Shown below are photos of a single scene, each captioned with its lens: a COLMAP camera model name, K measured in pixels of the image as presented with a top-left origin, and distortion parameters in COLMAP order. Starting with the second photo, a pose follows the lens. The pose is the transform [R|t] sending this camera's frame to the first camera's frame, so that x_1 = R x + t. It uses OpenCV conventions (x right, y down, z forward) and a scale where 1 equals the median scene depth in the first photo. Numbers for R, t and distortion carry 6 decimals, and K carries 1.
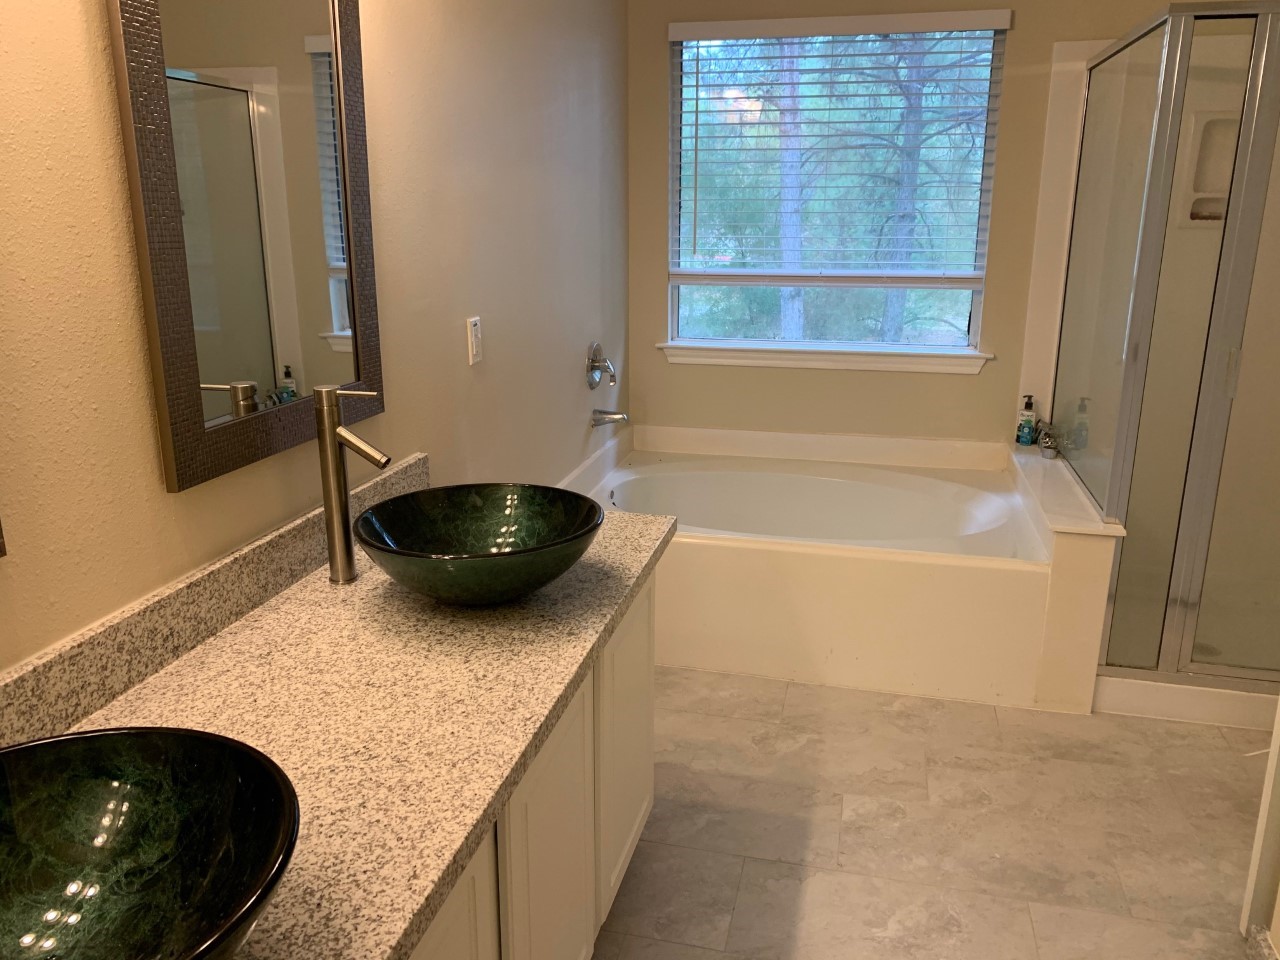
lens RADIAL K [[998.7, 0, 642.1], [0, 998.7, 482.1], [0, 0, 1]] dist [0.047209, 0.001701]
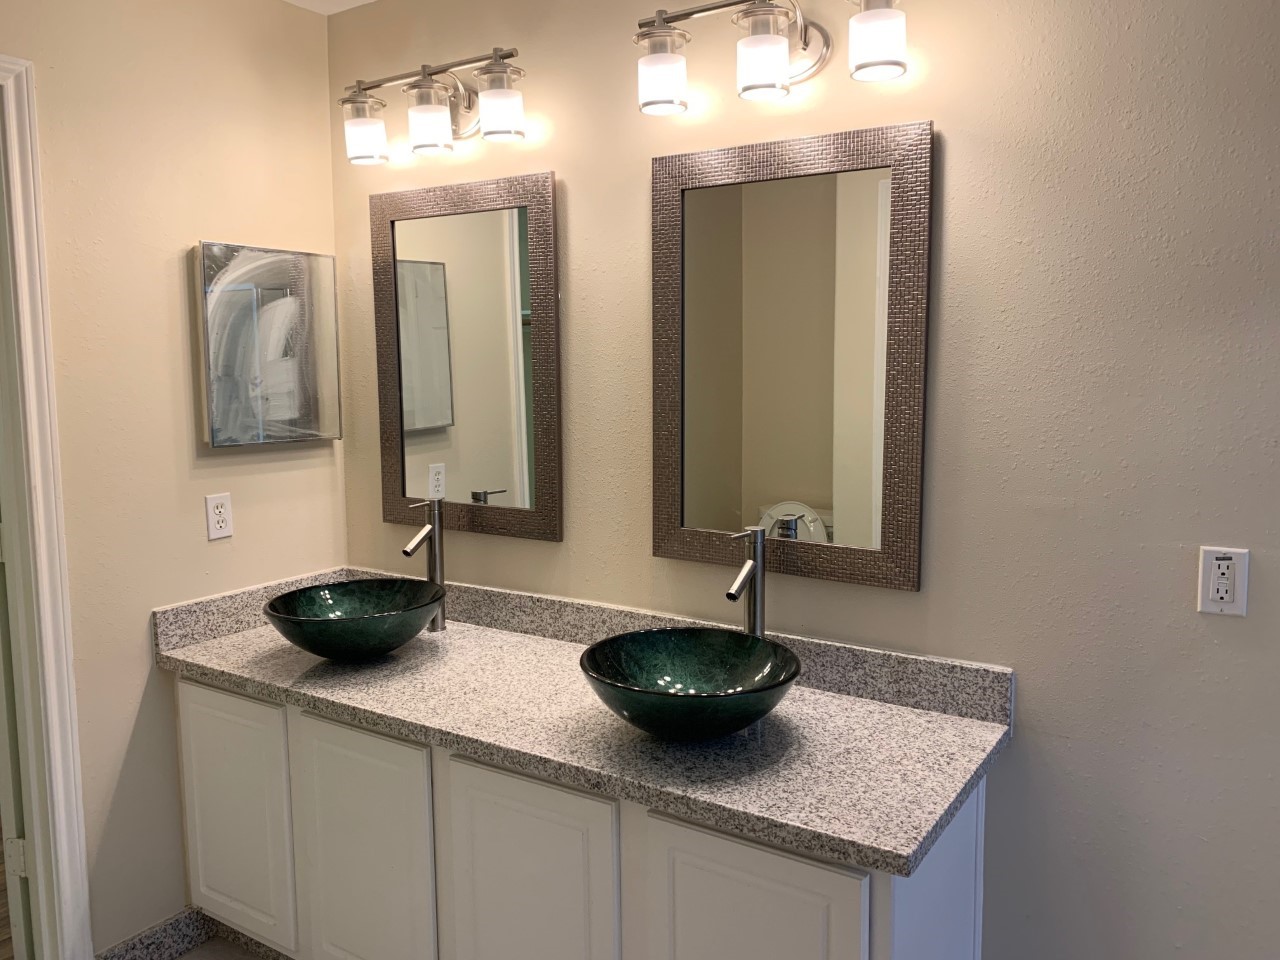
lens RADIAL K [[998.7, 0, 642.6], [0, 998.7, 474.5], [0, 0, 1]] dist [0.047209, 0.001701]
pose [[-0.356652, 0.113030, -0.927375, 1.070714], [-0.241651, 0.947711, 0.208444, -0.469050], [0.902443, 0.298443, -0.310689, 1.535349]]
